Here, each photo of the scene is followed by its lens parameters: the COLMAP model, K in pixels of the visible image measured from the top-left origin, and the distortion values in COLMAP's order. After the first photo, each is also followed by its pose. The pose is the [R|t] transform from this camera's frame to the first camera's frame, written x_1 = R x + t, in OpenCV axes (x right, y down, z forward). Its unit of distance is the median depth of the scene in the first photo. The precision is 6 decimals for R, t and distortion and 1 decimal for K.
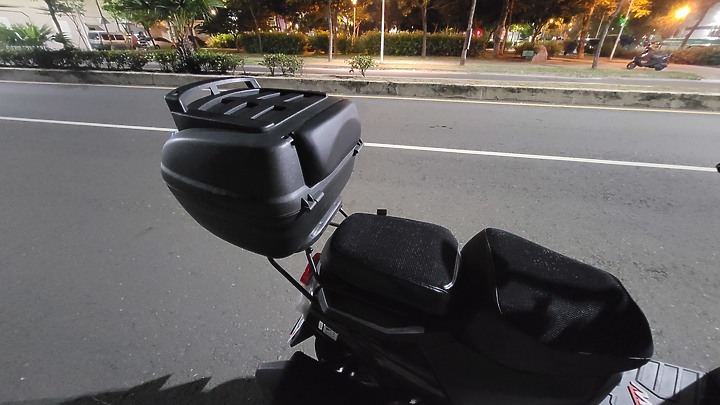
lens RADIAL K [[298.0, 0, 356.8], [0, 298.0, 201.8], [0, 0, 1]] dist [-0.003539, 0.000777]
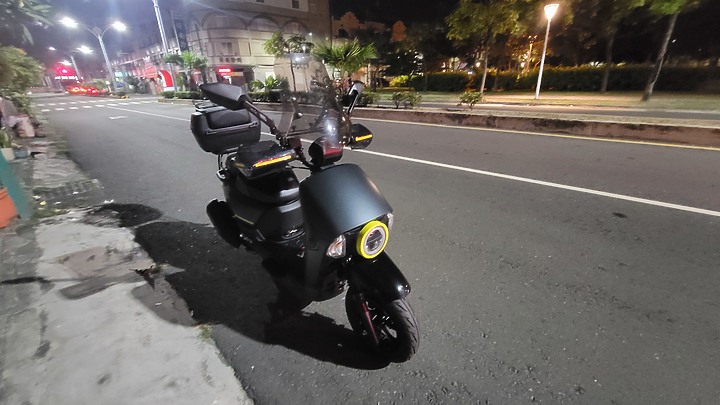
lens RADIAL K [[298.0, 0, 362.6], [0, 298.0, 203.4], [0, 0, 1]] dist [-0.003539, 0.000777]
pose [[0.856194, 0.166462, -0.489104, 0.265343], [-0.215116, 0.975572, -0.044541, 0.046029], [0.469742, 0.143349, 0.871087, -0.086430]]
